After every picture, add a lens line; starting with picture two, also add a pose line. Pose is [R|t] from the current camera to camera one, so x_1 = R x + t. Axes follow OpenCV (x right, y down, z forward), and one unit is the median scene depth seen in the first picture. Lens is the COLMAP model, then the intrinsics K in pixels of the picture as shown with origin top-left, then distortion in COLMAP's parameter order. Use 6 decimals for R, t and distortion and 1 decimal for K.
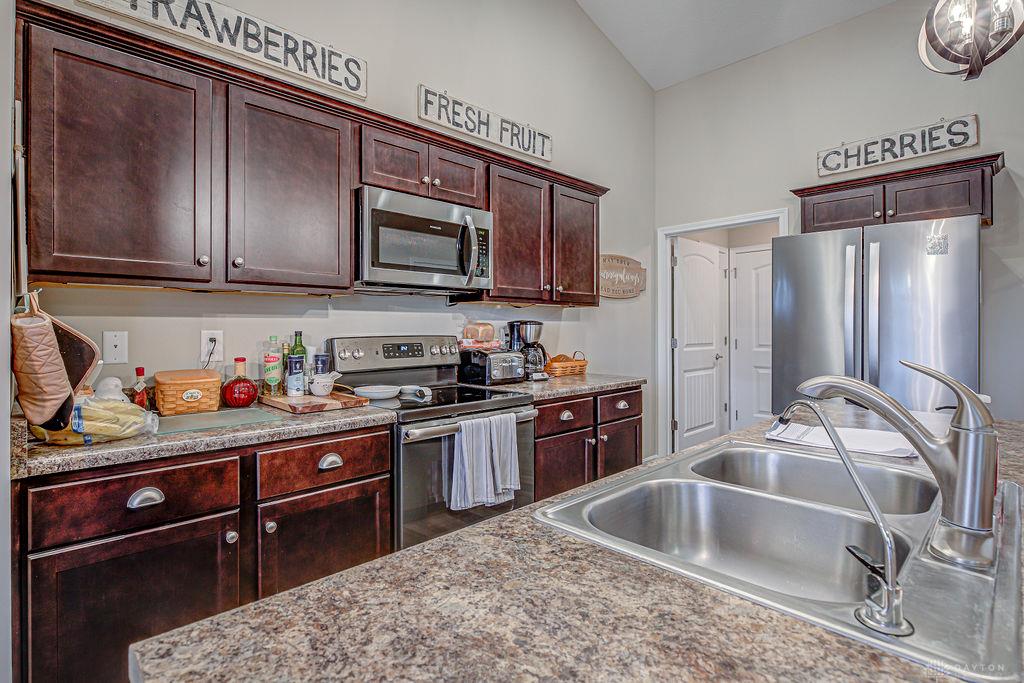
lens RADIAL K [[494.4, 0, 484.8], [0, 494.4, 326.0], [0, 0, 1]] dist [-0.004905, -0.001192]
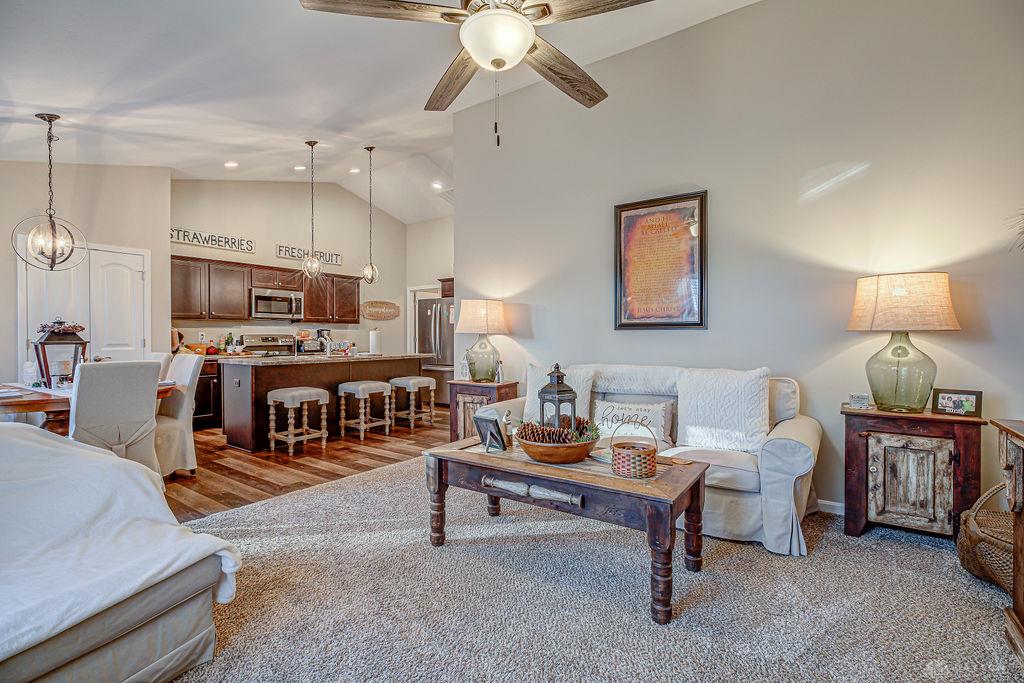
lens RADIAL K [[467.2, 0, 517.3], [0, 467.2, 338.5], [0, 0, 1]] dist [-0.006895, 0.000674]
pose [[0.974601, -0.004041, 0.223911, 0.674032], [0.002419, 0.999969, 0.007515, 0.026401], [-0.223934, -0.006783, 0.974581, -2.097912]]
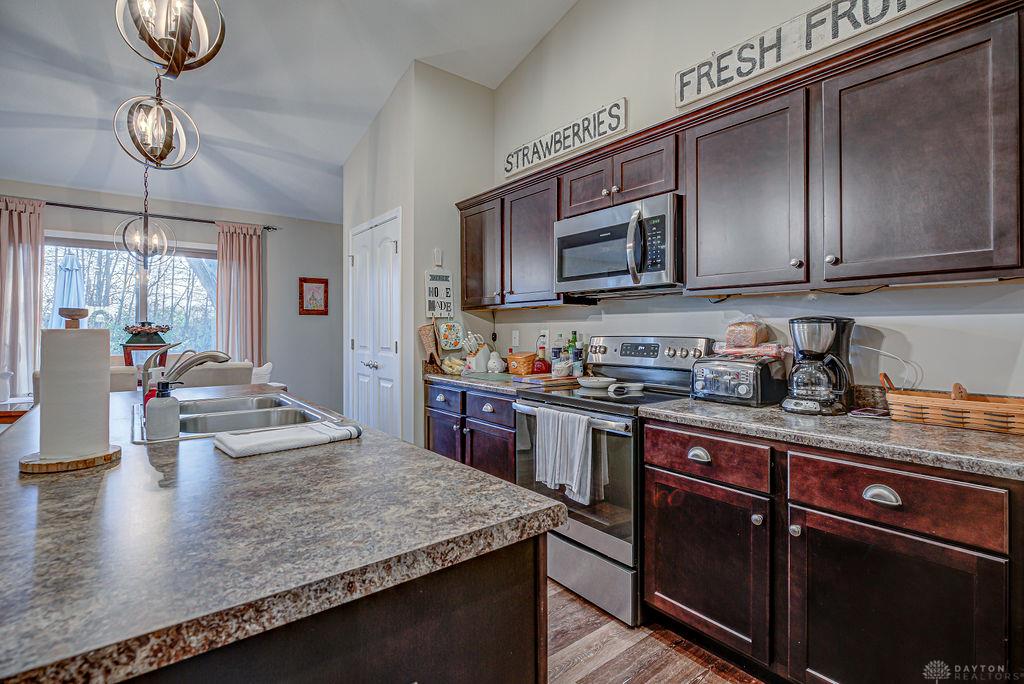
lens RADIAL K [[467.2, 0, 516.6], [0, 467.2, 338.4], [0, 0, 1]] dist [-0.006895, 0.000674]
pose [[-0.056410, 0.018057, -0.998244, 0.900284], [0.002390, 0.999836, 0.017951, 0.006896], [0.998405, -0.001374, -0.056444, 0.839350]]
